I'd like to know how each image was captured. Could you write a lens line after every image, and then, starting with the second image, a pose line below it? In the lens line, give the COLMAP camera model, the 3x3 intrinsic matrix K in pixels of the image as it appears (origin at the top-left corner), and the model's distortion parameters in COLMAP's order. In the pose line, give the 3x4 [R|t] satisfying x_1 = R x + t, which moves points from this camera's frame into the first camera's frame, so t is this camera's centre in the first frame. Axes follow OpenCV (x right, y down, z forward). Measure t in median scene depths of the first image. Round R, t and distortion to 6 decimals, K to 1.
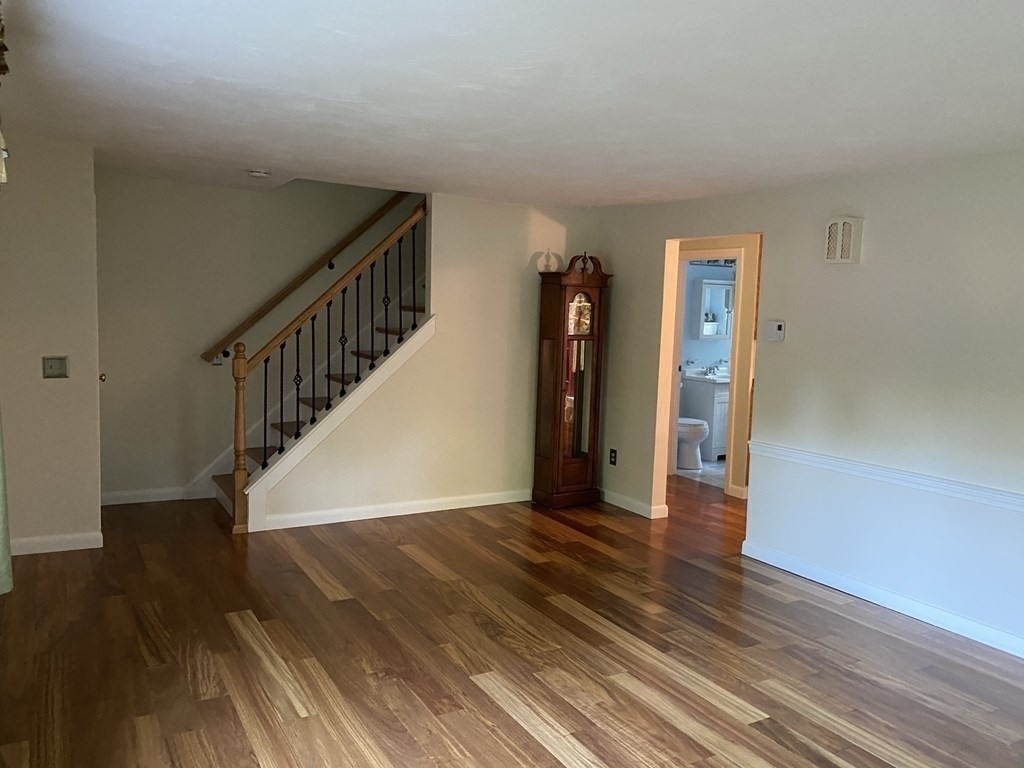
lens RADIAL K [[786.1, 0, 508.6], [0, 786.1, 384.3], [0, 0, 1]] dist [0.027607, -0.029923]
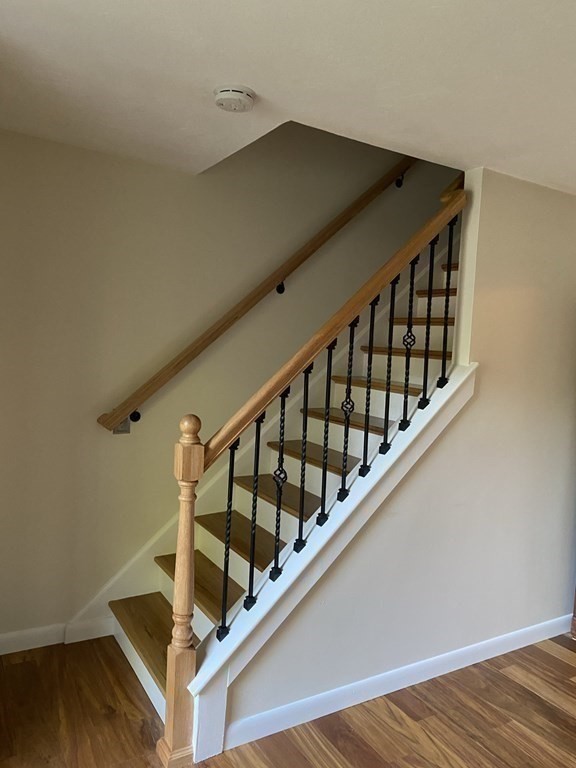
lens RADIAL K [[589.6, 0, 291.1], [0, 589.6, 383.7], [0, 0, 1]] dist [0.027607, -0.029923]
pose [[0.999848, 0.016877, -0.004305, -0.230438], [-0.016999, 0.999402, -0.030097, -0.053980], [0.003794, 0.030166, 0.999538, 0.512288]]
